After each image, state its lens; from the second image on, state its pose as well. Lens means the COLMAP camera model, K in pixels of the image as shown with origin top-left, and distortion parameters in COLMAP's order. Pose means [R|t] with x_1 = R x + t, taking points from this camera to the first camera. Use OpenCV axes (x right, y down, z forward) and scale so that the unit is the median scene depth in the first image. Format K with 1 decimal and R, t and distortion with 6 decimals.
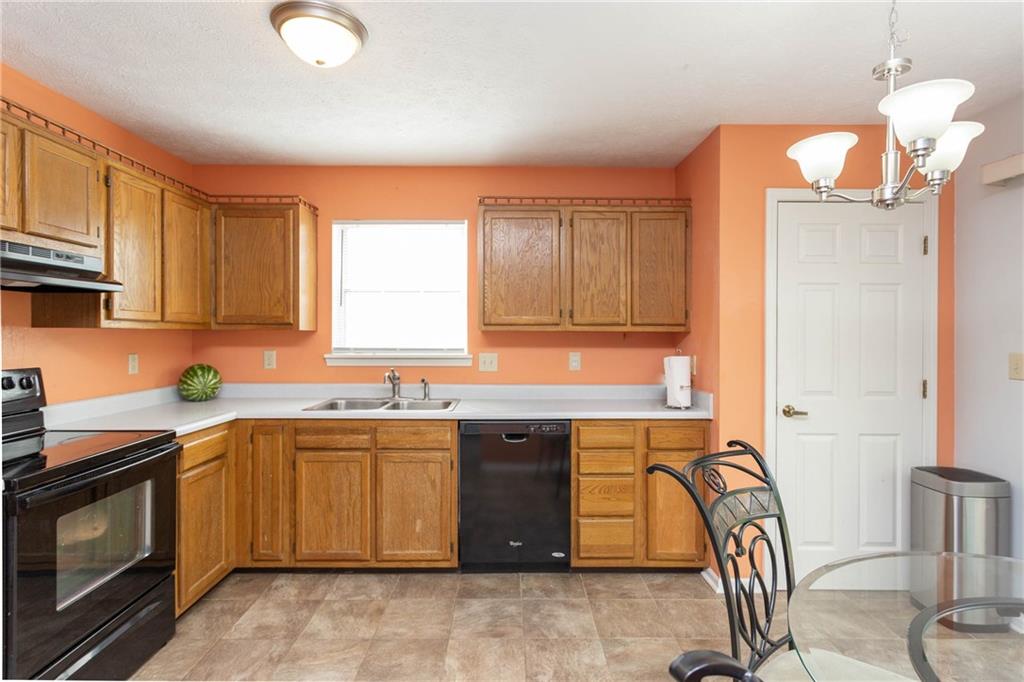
lens RADIAL K [[511.7, 0, 516.0], [0, 511.7, 337.5], [0, 0, 1]] dist [0.001955, -0.000953]
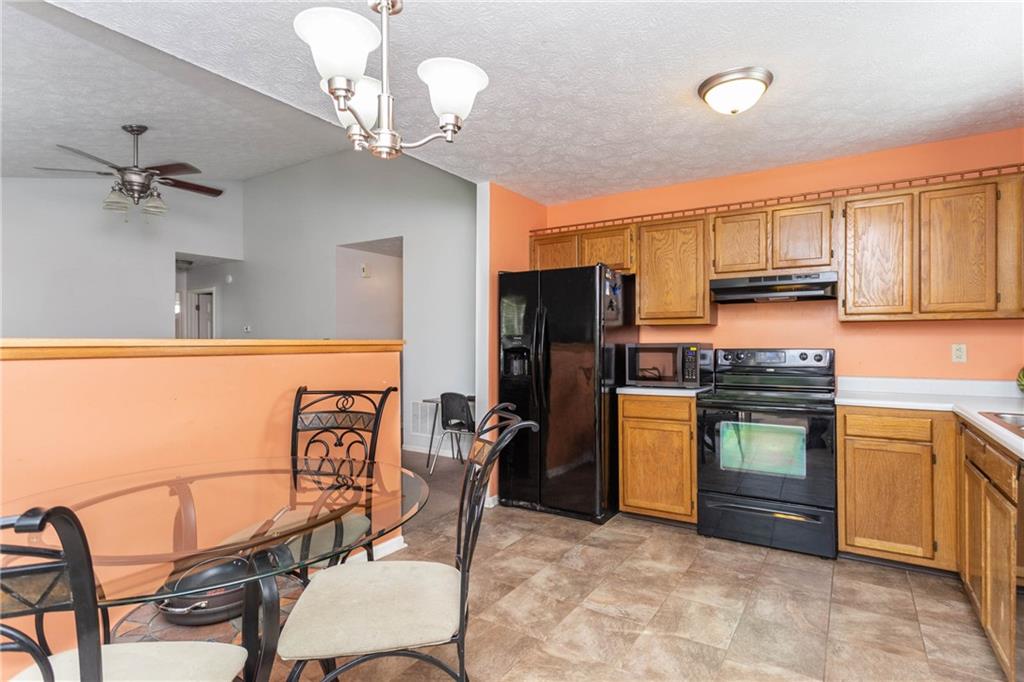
lens RADIAL K [[511.7, 0, 503.5], [0, 511.7, 339.3], [0, 0, 1]] dist [0.001955, -0.000953]
pose [[-0.579722, -0.005676, -0.814795, 0.685388], [-0.006005, 0.999978, -0.002694, 0.032475], [0.814792, 0.003331, -0.579743, 0.853320]]
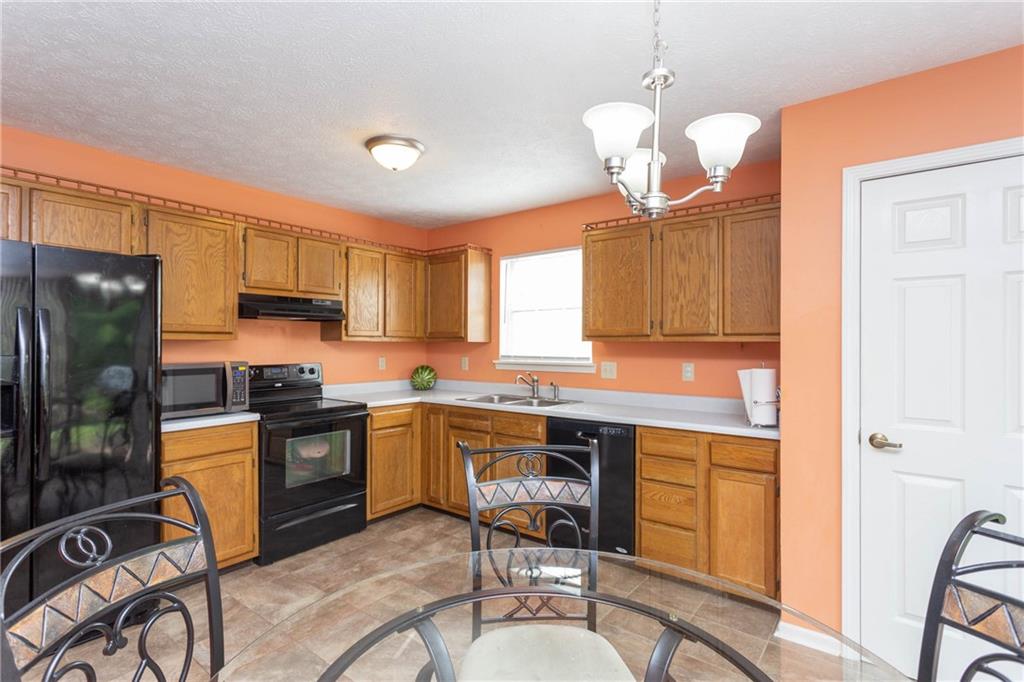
lens RADIAL K [[511.7, 0, 509.3], [0, 511.7, 340.4], [0, 0, 1]] dist [0.001955, -0.000953]
pose [[0.773141, -0.005904, -0.634207, 0.579500], [-0.005181, 0.999865, -0.015624, 0.002759], [0.634214, 0.015366, 0.773005, 0.016103]]
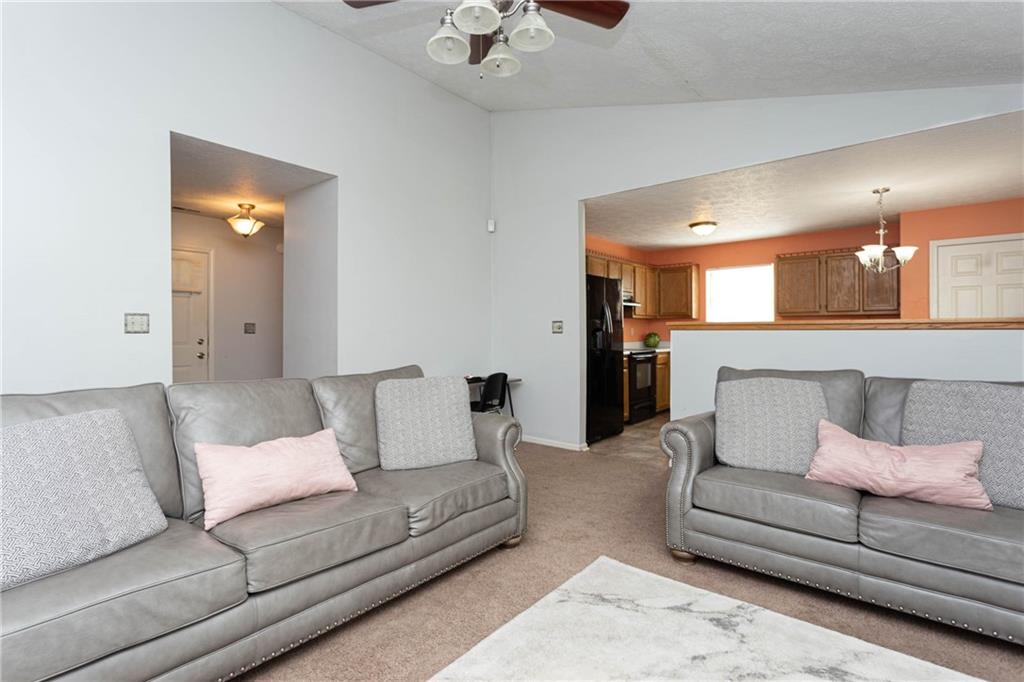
lens RADIAL K [[511.7, 0, 484.1], [0, 511.7, 330.9], [0, 0, 1]] dist [0.001955, -0.000953]
pose [[0.729428, -0.007947, -0.684012, 0.567071], [0.006103, 0.999968, -0.005111, 0.058931], [0.684031, -0.000446, 0.729453, -1.595029]]
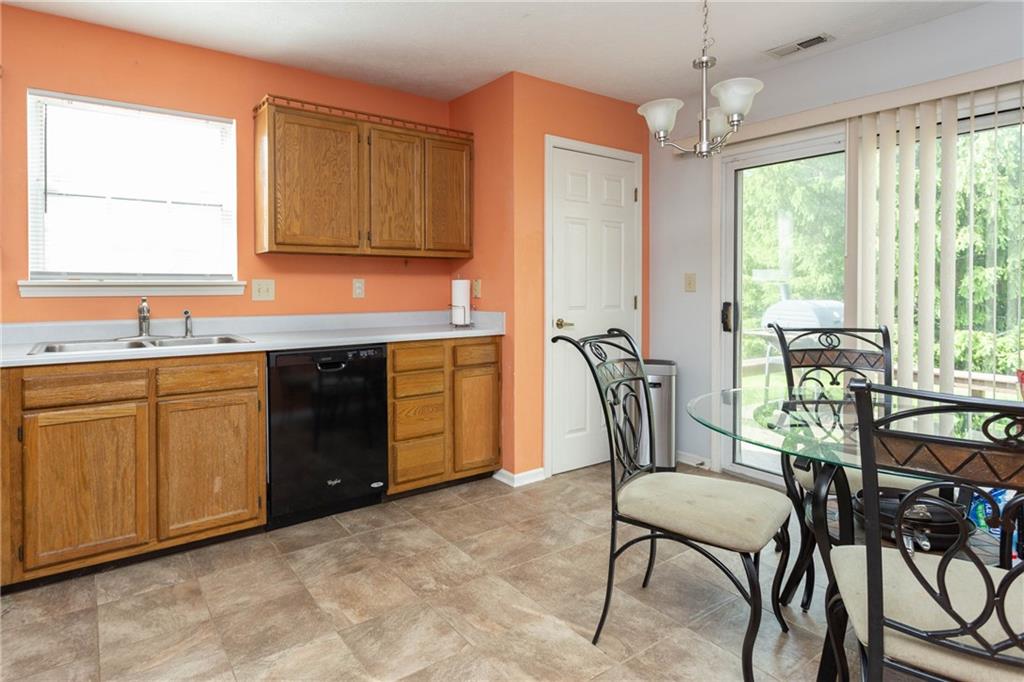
lens RADIAL K [[564.9, 0, 487.6], [0, 564.9, 288.7], [0, 0, 1]] dist [0.005285, -0.000062]
pose [[0.821724, -0.008561, 0.569821, -0.345276], [0.006558, 0.999963, 0.005566, 0.052534], [-0.569848, -0.000837, 0.821750, 0.012222]]
